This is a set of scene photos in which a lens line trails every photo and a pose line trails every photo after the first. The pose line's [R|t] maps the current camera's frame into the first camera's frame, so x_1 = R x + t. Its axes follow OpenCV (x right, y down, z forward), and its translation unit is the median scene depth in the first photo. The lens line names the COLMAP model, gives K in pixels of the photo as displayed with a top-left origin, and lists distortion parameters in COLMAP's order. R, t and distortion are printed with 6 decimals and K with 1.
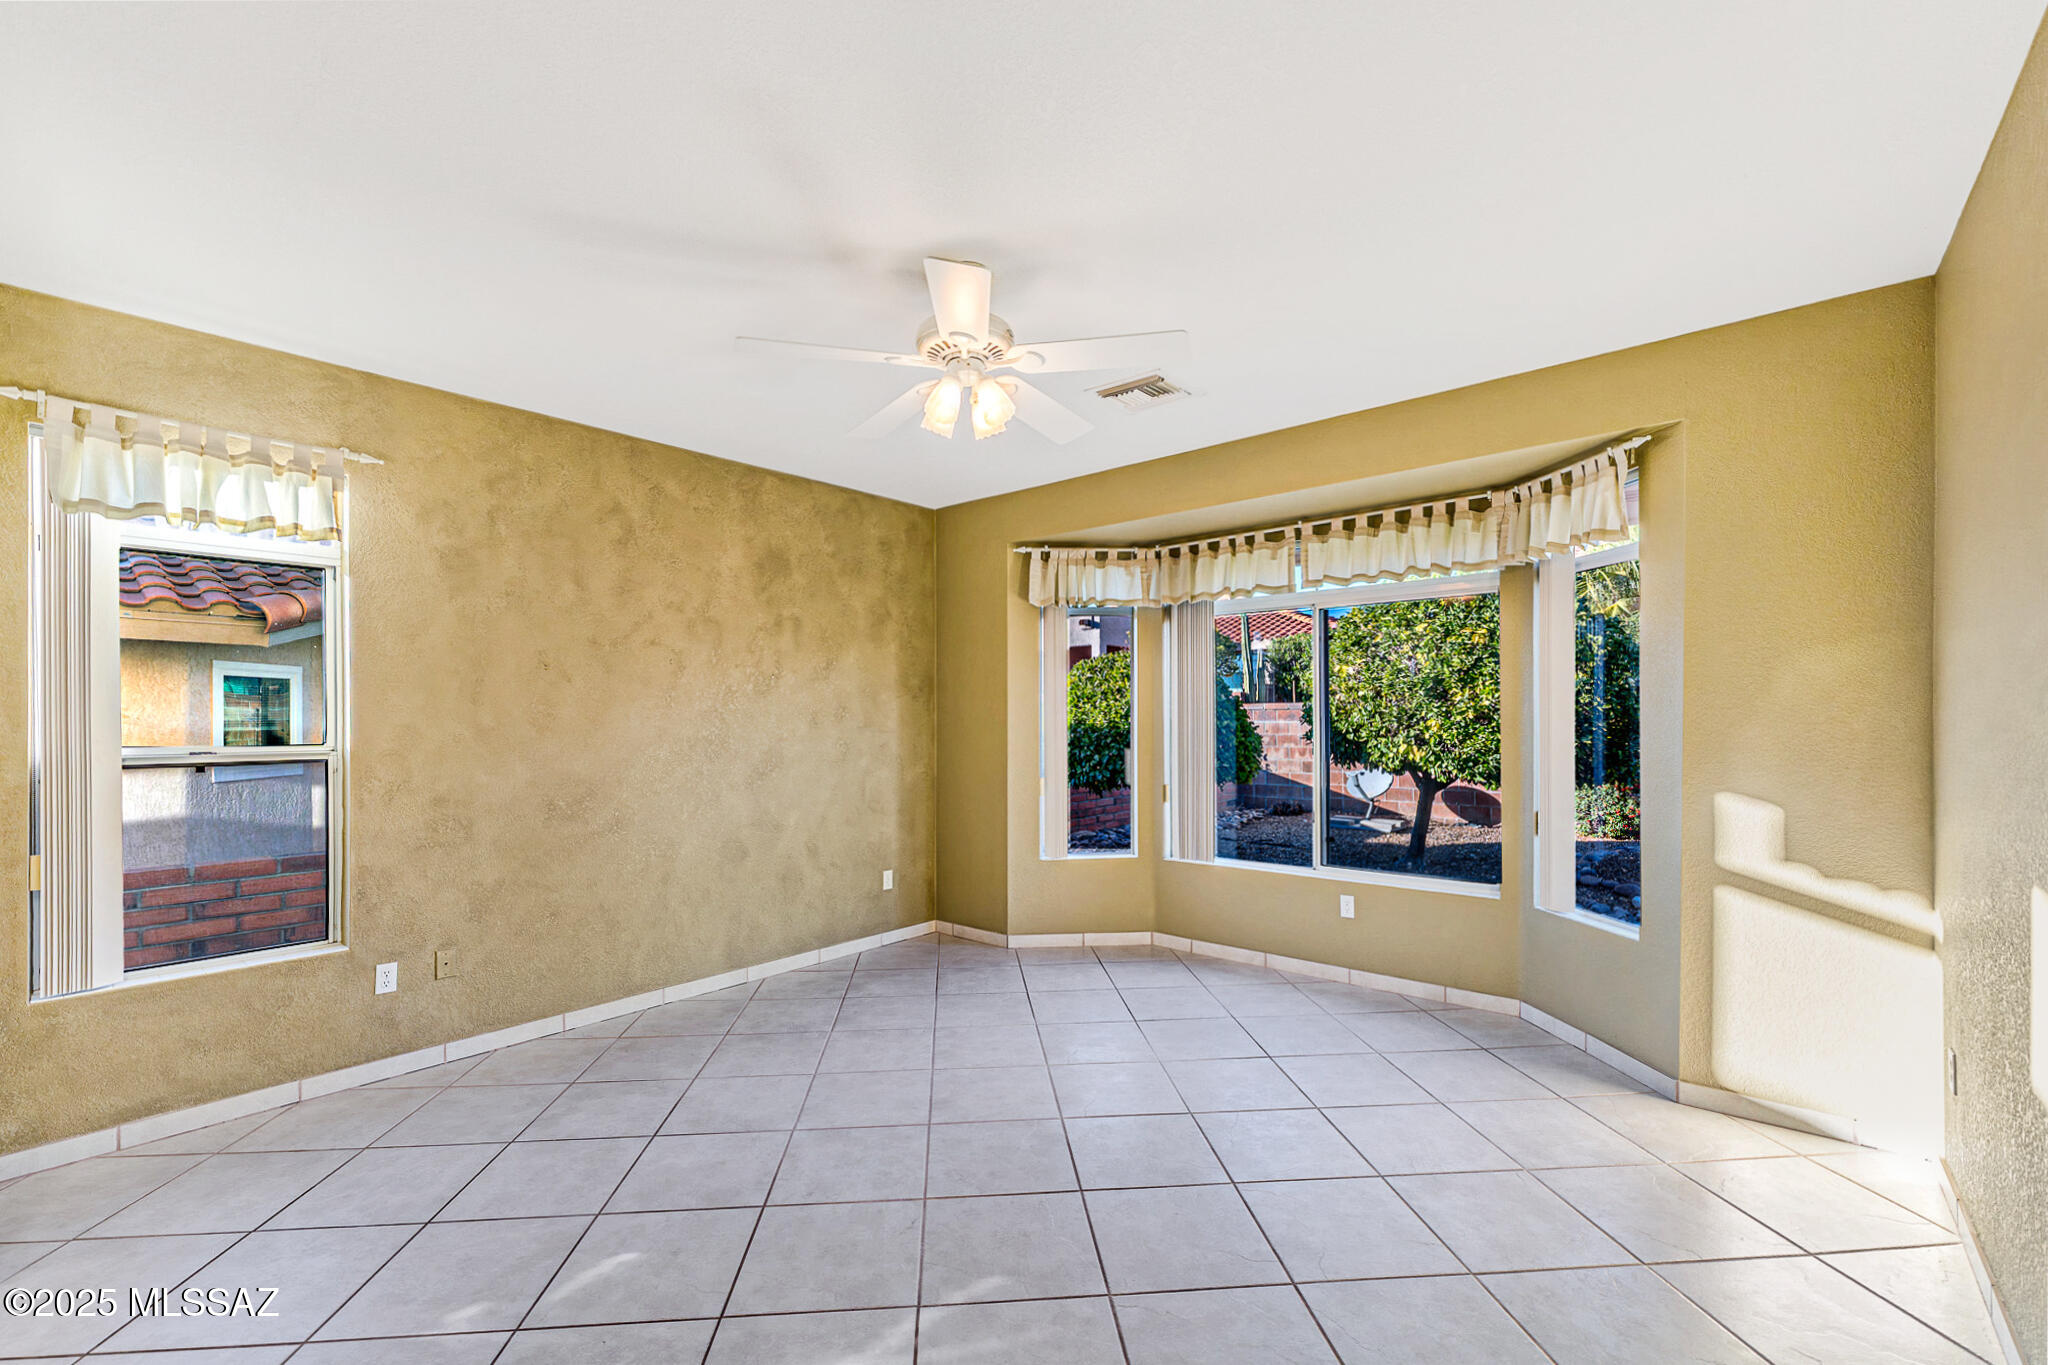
lens RADIAL K [[850.5, 0, 1010.8], [0, 850.5, 712.1], [0, 0, 1]] dist [0.000522, -0.000738]
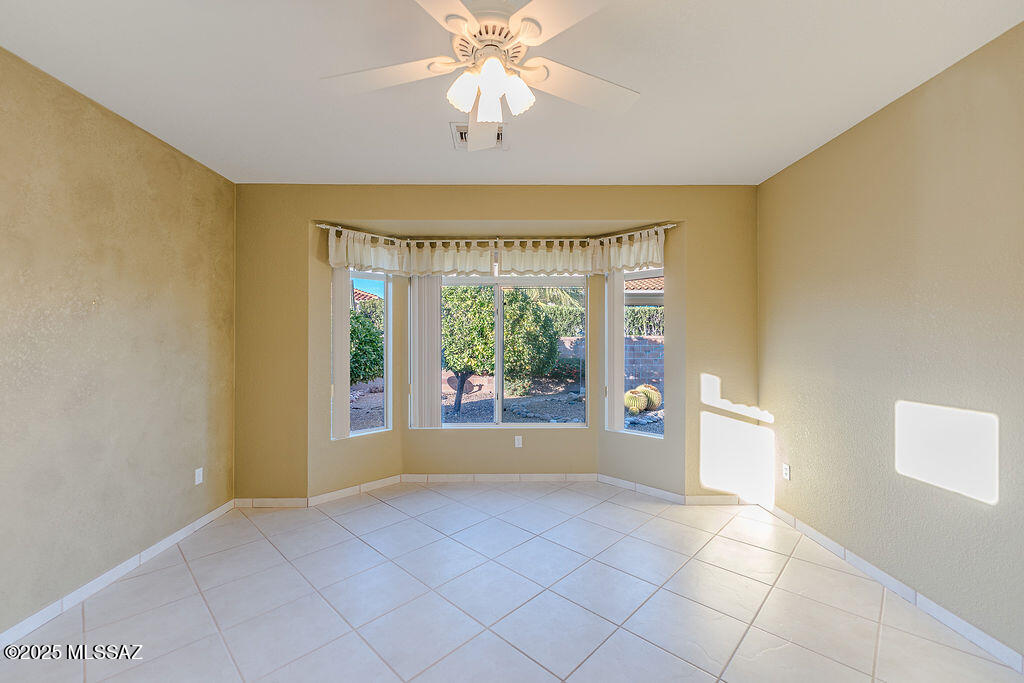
lens RADIAL K [[425.3, 0, 514.7], [0, 425.3, 343.4], [0, 0, 1]] dist [0.000522, -0.000738]
pose [[0.743551, 0.004326, 0.668665, -0.226251], [-0.004166, 0.999990, -0.001836, 0.006654], [-0.668666, -0.001420, 0.743562, 0.254149]]
